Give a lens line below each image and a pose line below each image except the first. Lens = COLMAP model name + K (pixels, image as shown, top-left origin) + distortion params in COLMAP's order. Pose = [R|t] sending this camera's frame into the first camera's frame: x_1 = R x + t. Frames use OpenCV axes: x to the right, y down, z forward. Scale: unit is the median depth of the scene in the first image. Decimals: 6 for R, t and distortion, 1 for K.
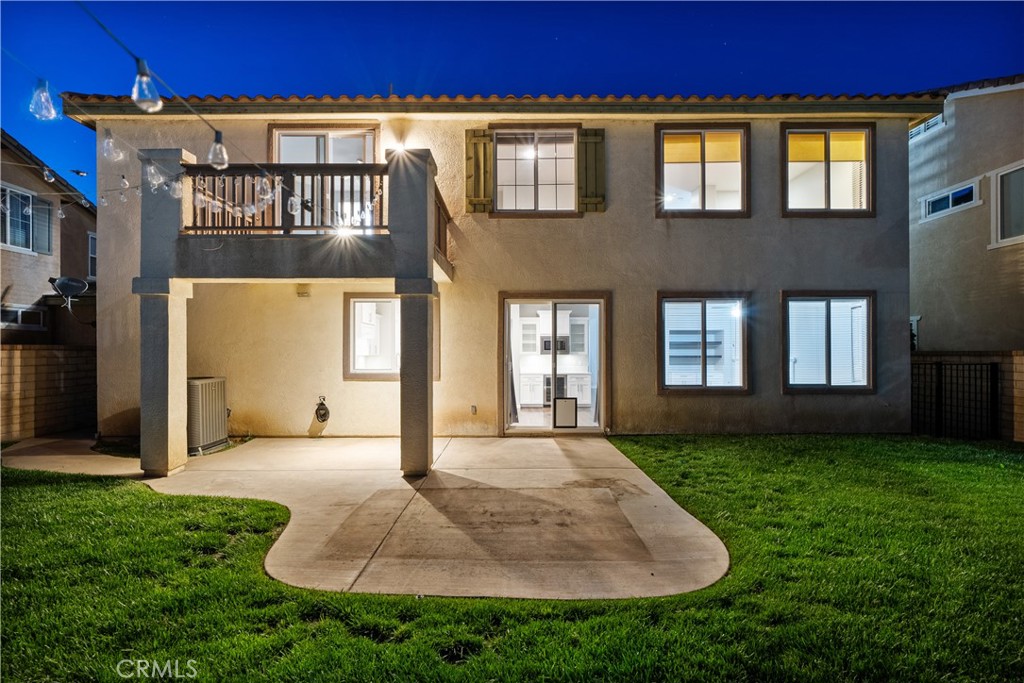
lens RADIAL K [[442.5, 0, 509.7], [0, 442.5, 349.7], [0, 0, 1]] dist [-0.002005, 0.000482]
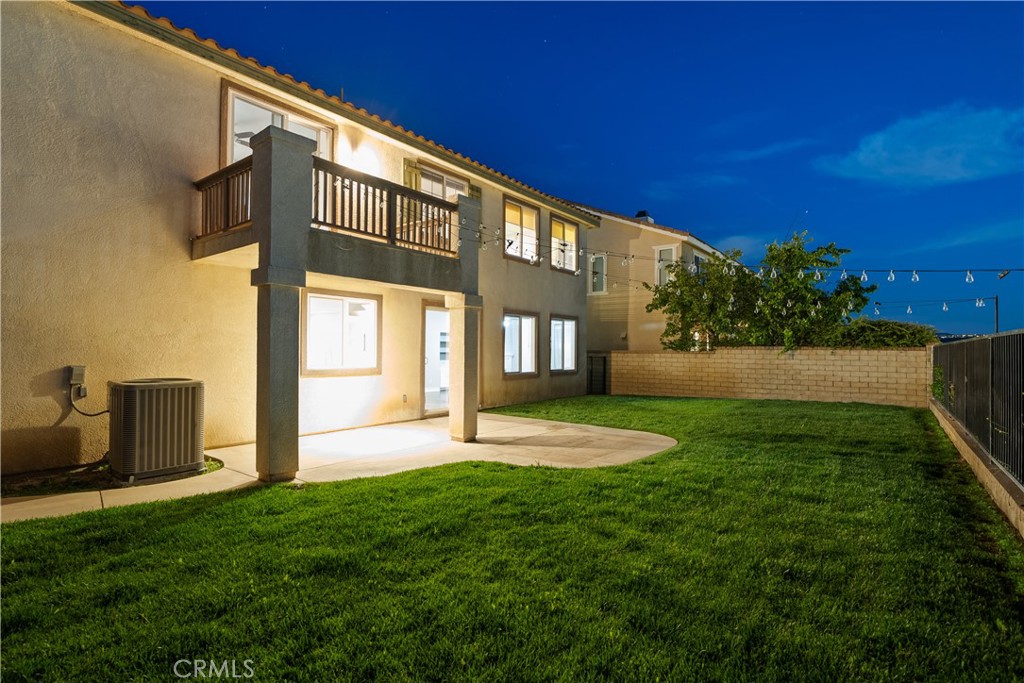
lens RADIAL K [[500.1, 0, 492.4], [0, 500.1, 345.7], [0, 0, 1]] dist [-0.004291, 0.000039]
pose [[0.625144, 0.013399, 0.780395, -0.974938], [-0.011864, 0.999900, -0.007663, 0.004374], [-0.780419, -0.004468, 0.625240, -0.006387]]
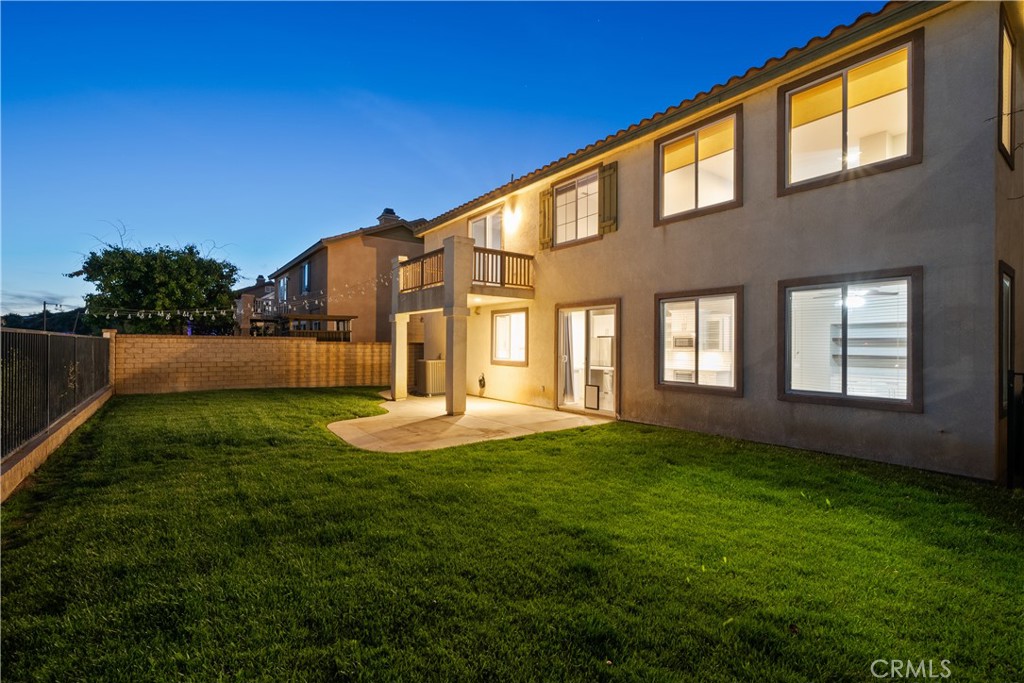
lens RADIAL K [[442.5, 0, 501.7], [0, 442.5, 345.1], [0, 0, 1]] dist [-0.002005, 0.000482]
pose [[0.601091, 0.005902, -0.799159, 0.976870], [-0.002447, 0.999982, 0.005544, -0.011587], [0.799177, -0.001377, 0.601094, 0.041130]]
